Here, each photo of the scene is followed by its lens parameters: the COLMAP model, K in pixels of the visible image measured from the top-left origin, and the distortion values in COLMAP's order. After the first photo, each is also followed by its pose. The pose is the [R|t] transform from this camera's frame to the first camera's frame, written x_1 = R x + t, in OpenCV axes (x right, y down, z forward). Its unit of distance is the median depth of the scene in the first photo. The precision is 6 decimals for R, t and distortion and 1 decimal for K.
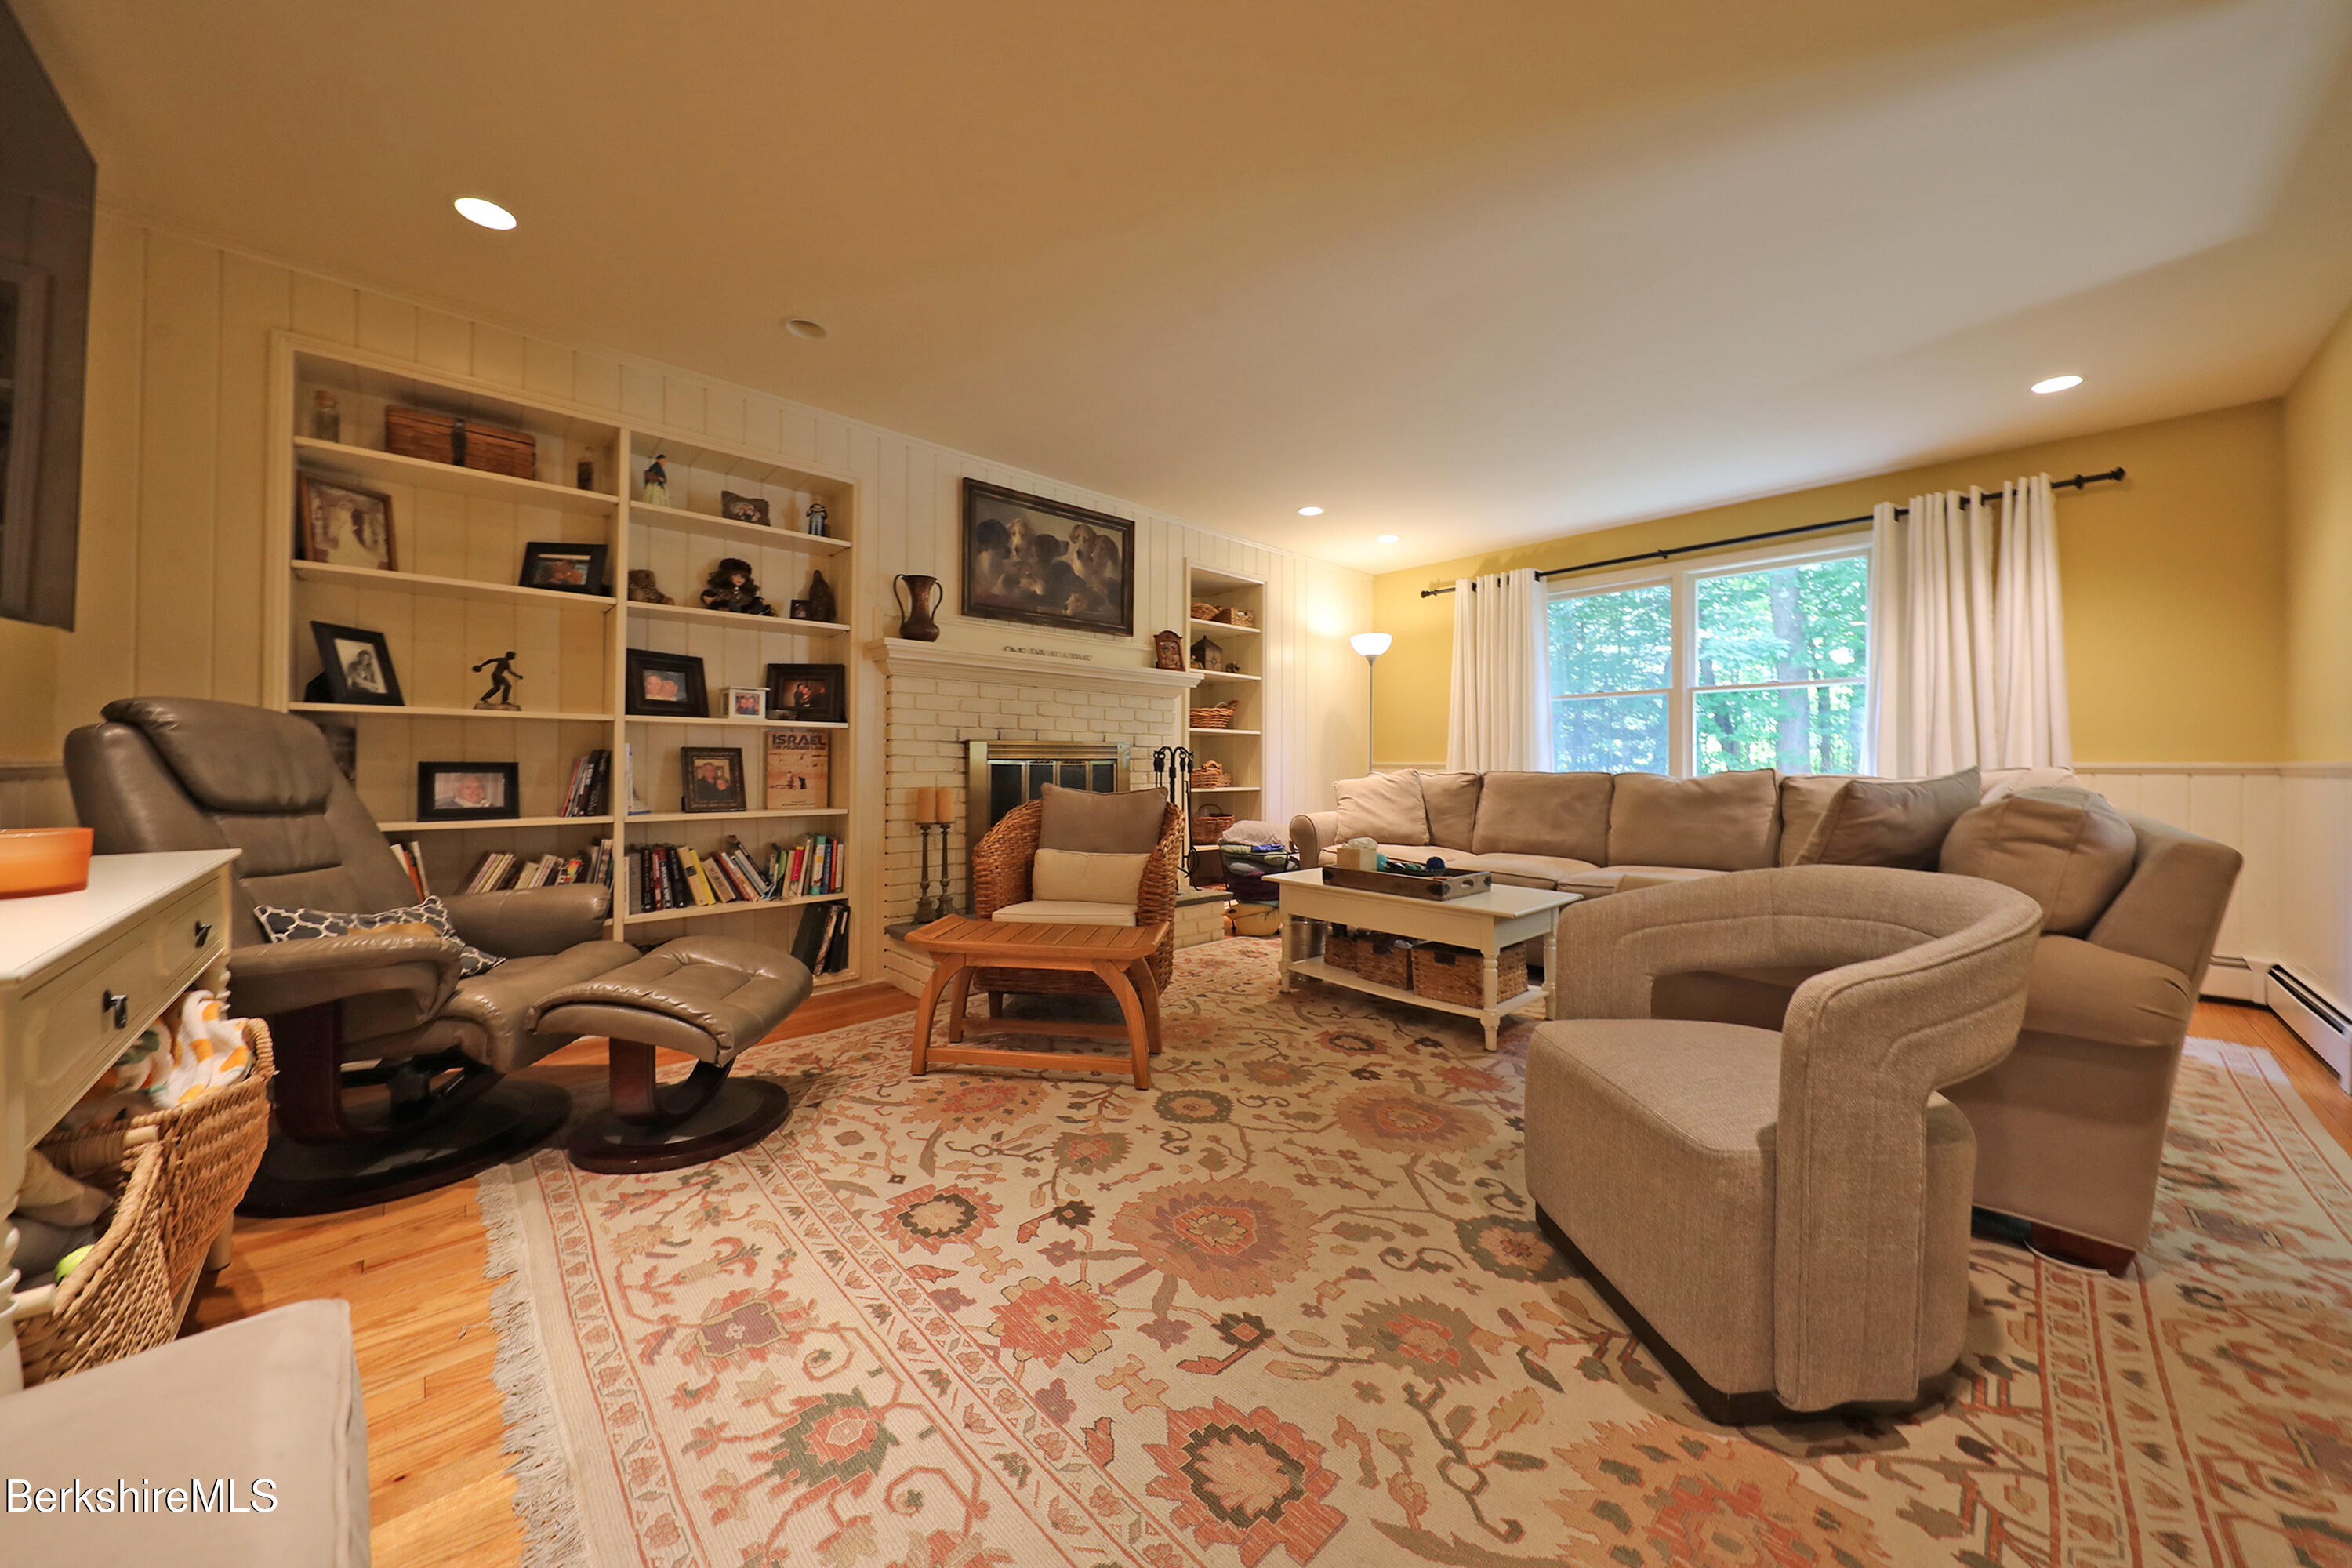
lens RADIAL K [[803.9, 0, 1175.6], [0, 803.9, 742.5], [0, 0, 1]] dist [0.000573, 0.000024]
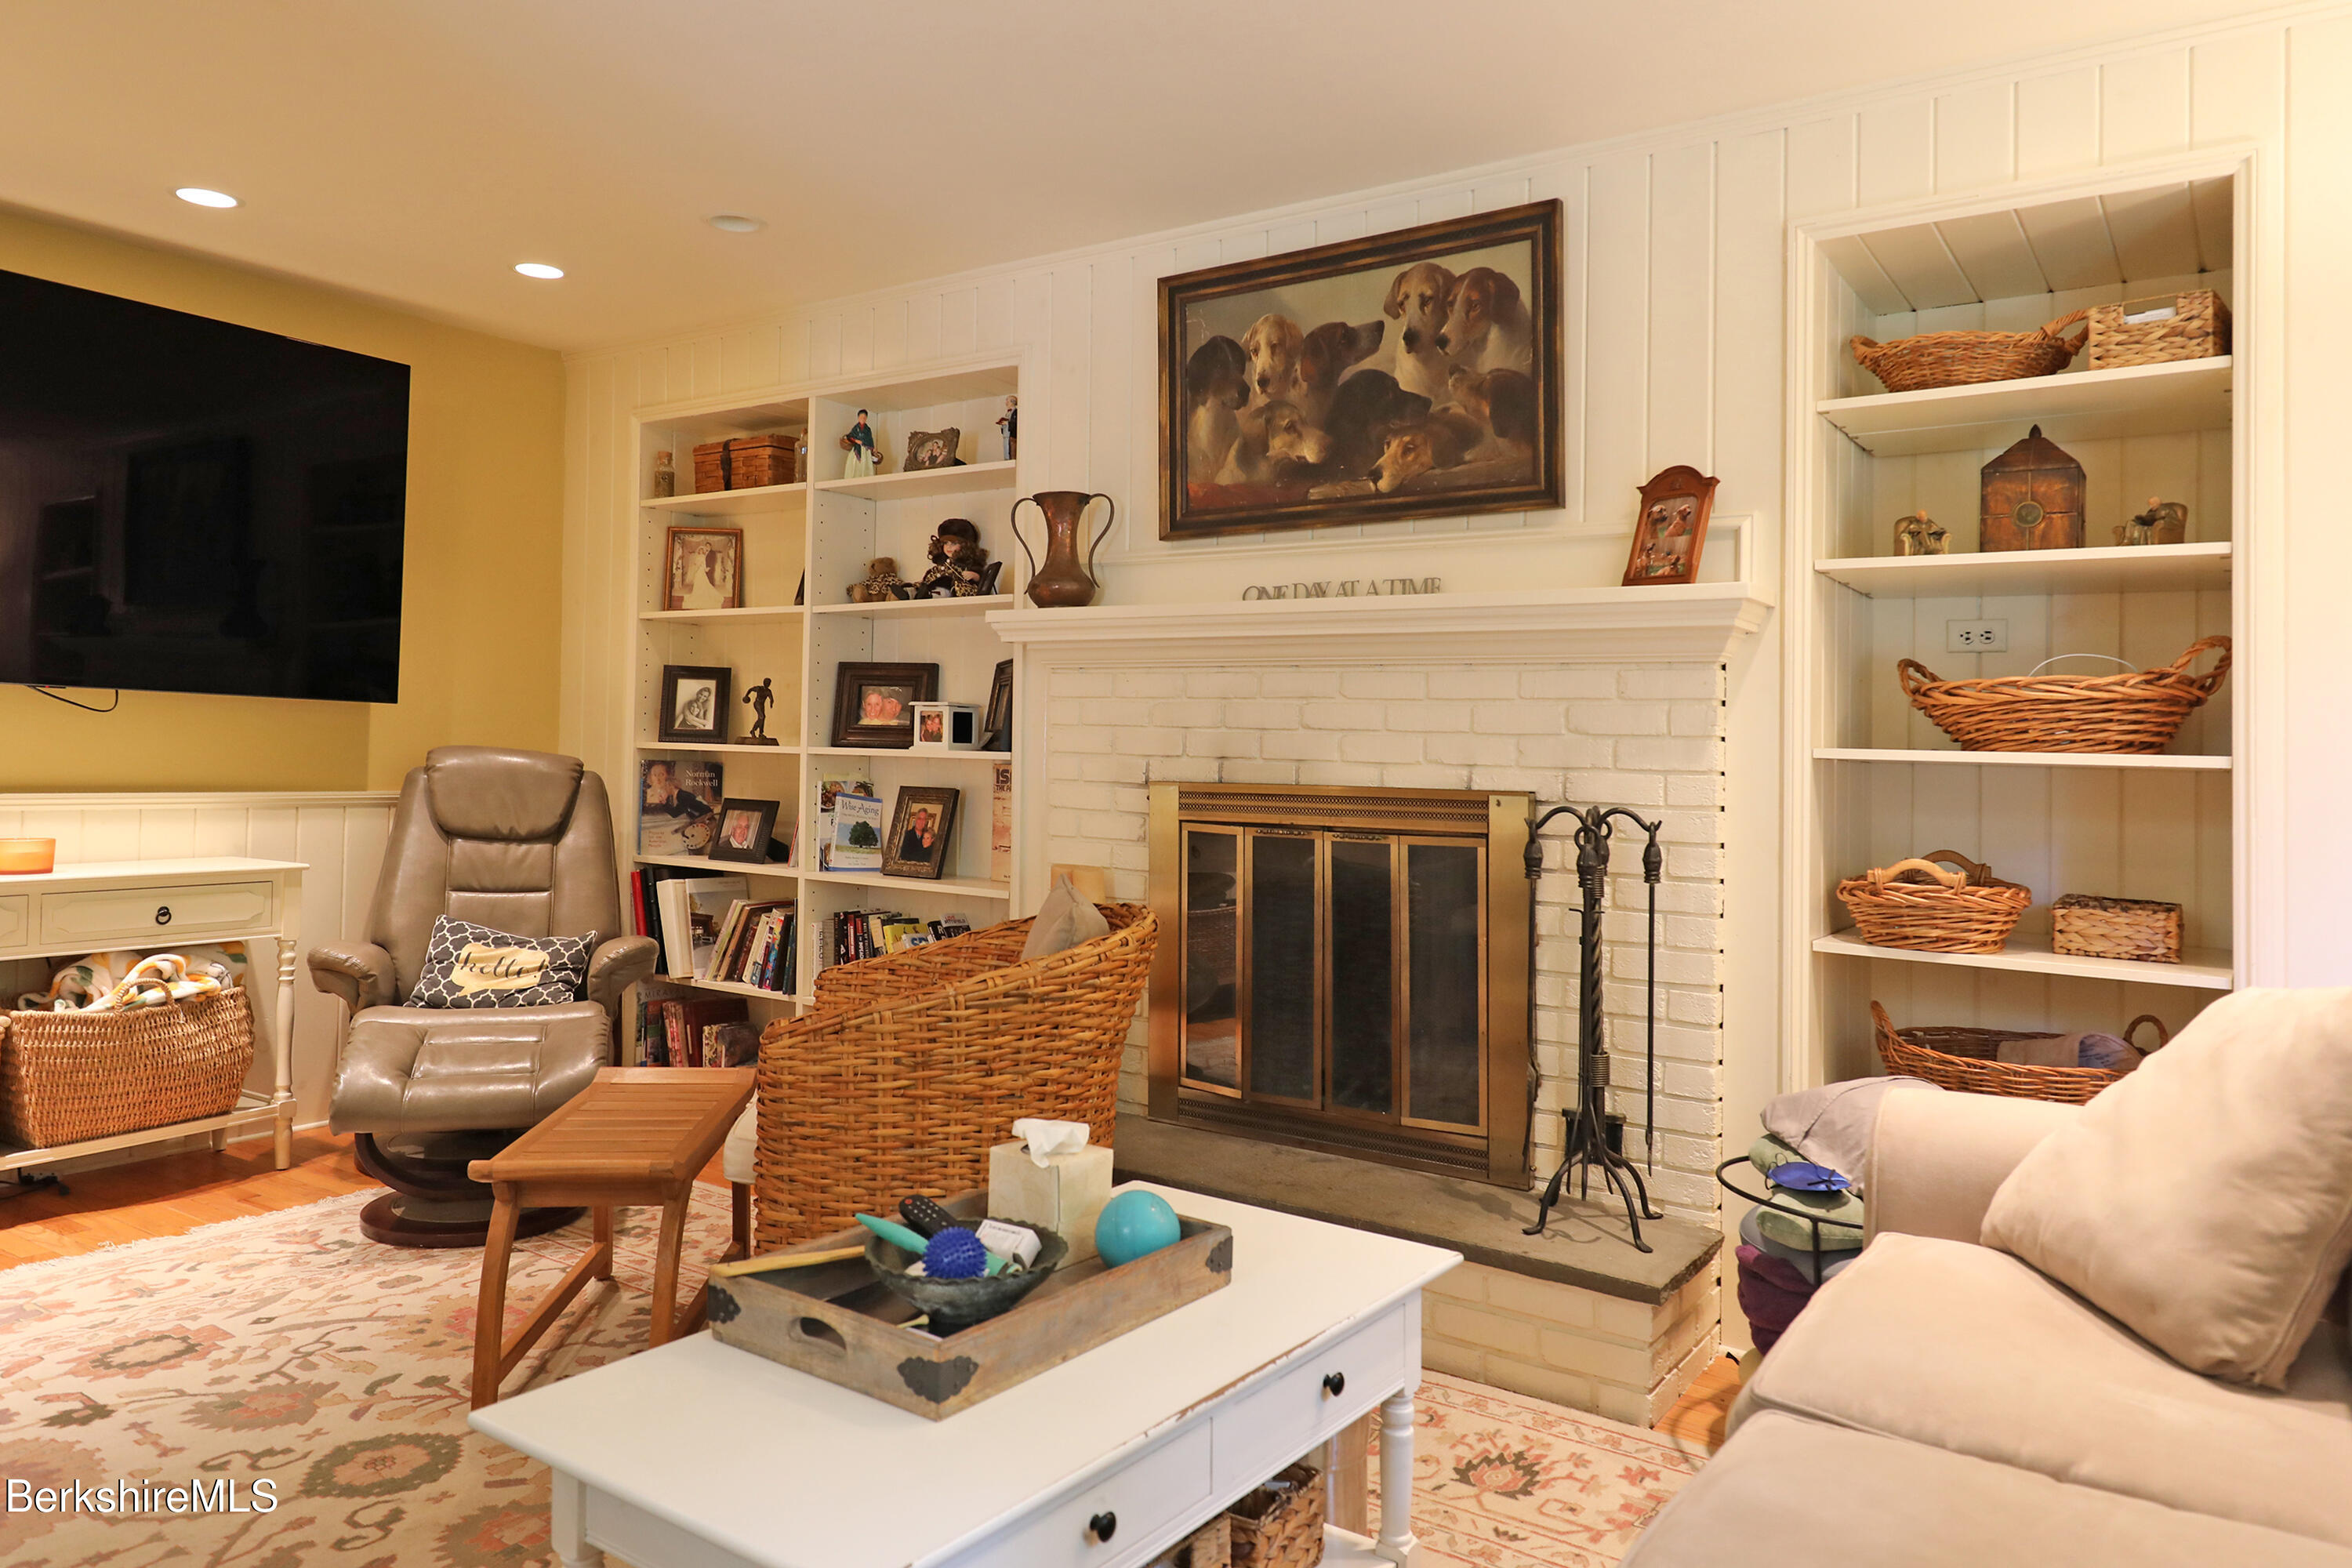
lens RADIAL K [[1613.2, 0, 1175.6], [0, 1613.2, 710.3], [0, 0, 1]] dist [0.054845, -0.039509]
pose [[0.188256, -0.026015, -0.981775, 1.133391], [-0.000832, 0.999645, -0.026648, -0.031332], [0.982120, 0.005833, 0.188167, 1.204610]]
